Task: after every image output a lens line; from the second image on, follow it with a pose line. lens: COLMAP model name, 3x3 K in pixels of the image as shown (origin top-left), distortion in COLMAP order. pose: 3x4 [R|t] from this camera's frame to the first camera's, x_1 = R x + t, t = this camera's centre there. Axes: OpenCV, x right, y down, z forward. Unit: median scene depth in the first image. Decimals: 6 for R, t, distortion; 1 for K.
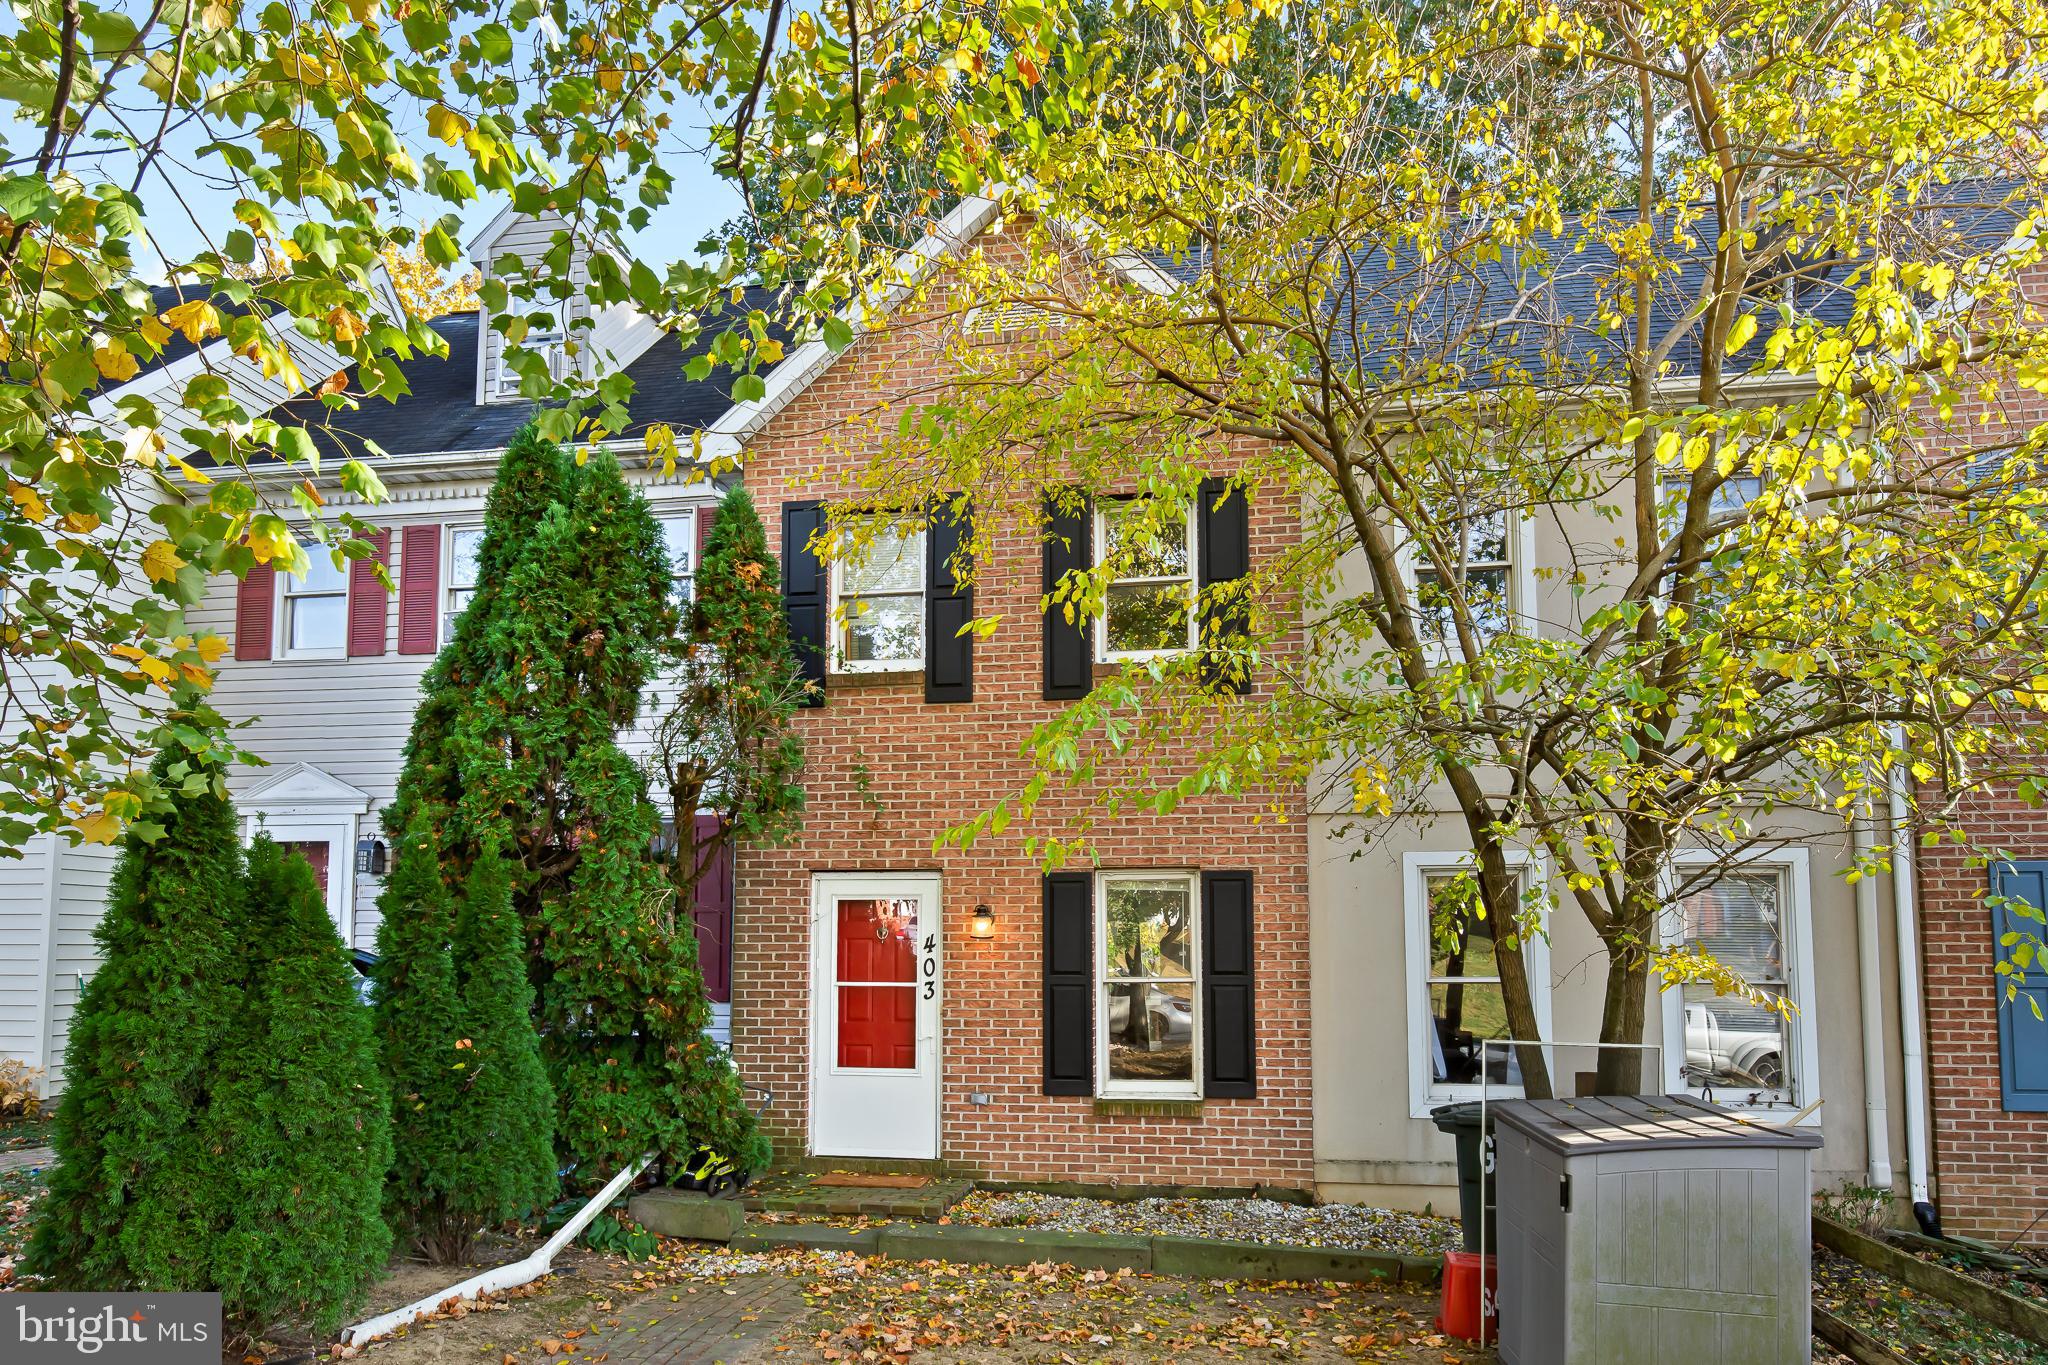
lens RADIAL K [[874.8, 0, 1032.8], [0, 874.8, 646.4], [0, 0, 1]] dist [-0.000385, -0.000217]
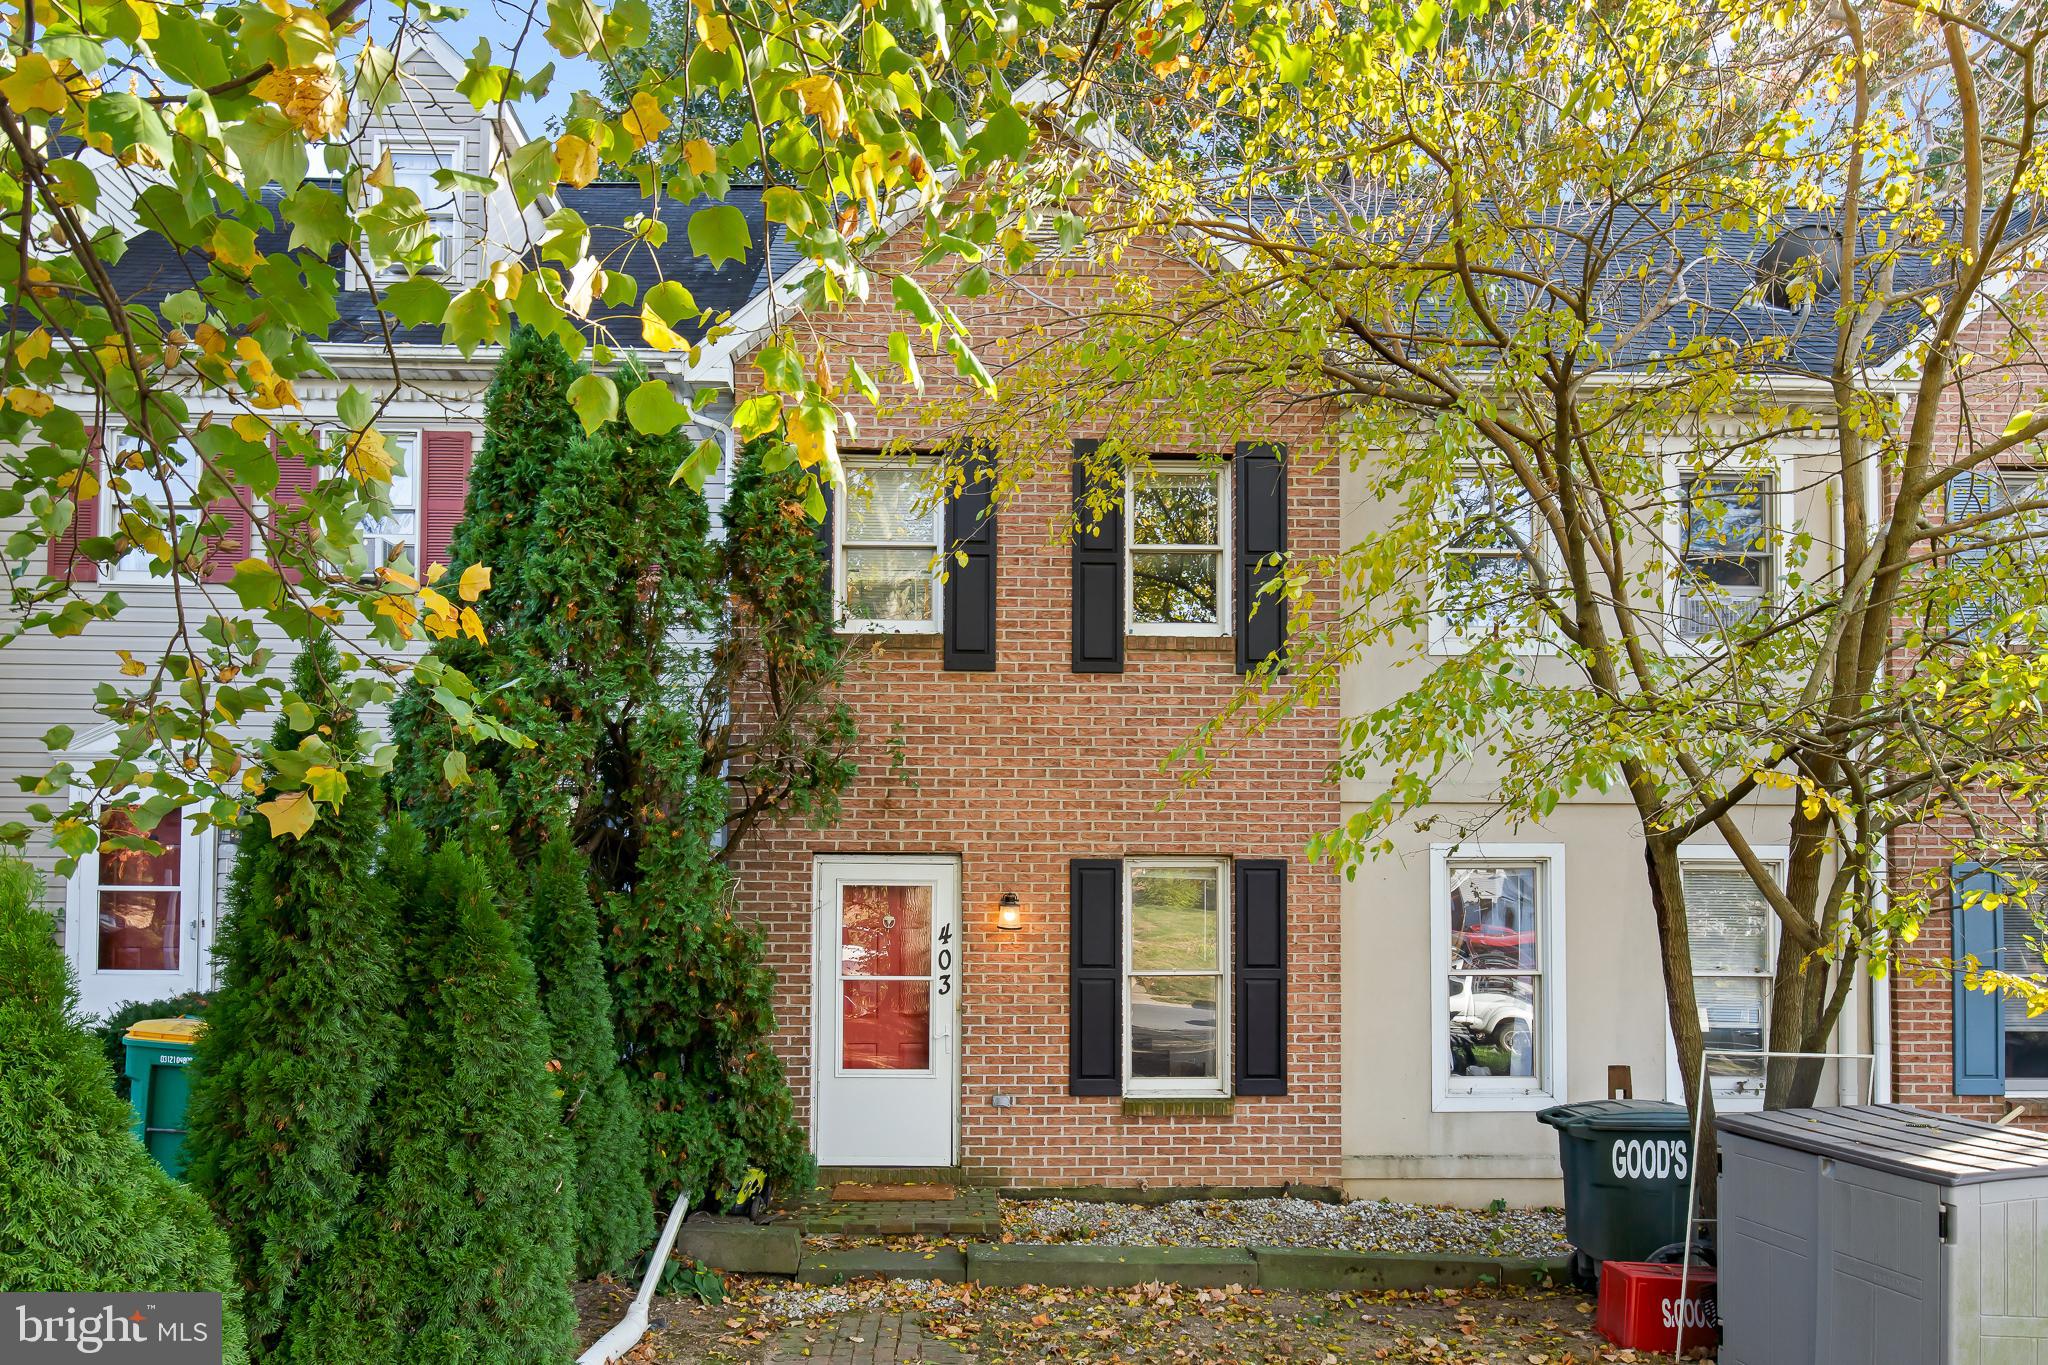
lens RADIAL K [[923.6, 0, 1023.9], [0, 923.6, 649.5], [0, 0, 1]] dist [0.001306, -0.000232]
pose [[0.990735, 0.044210, 0.128413, -0.181041], [-0.049476, 0.998048, 0.038108, 0.003320], [-0.126478, -0.044108, 0.990988, 0.050864]]
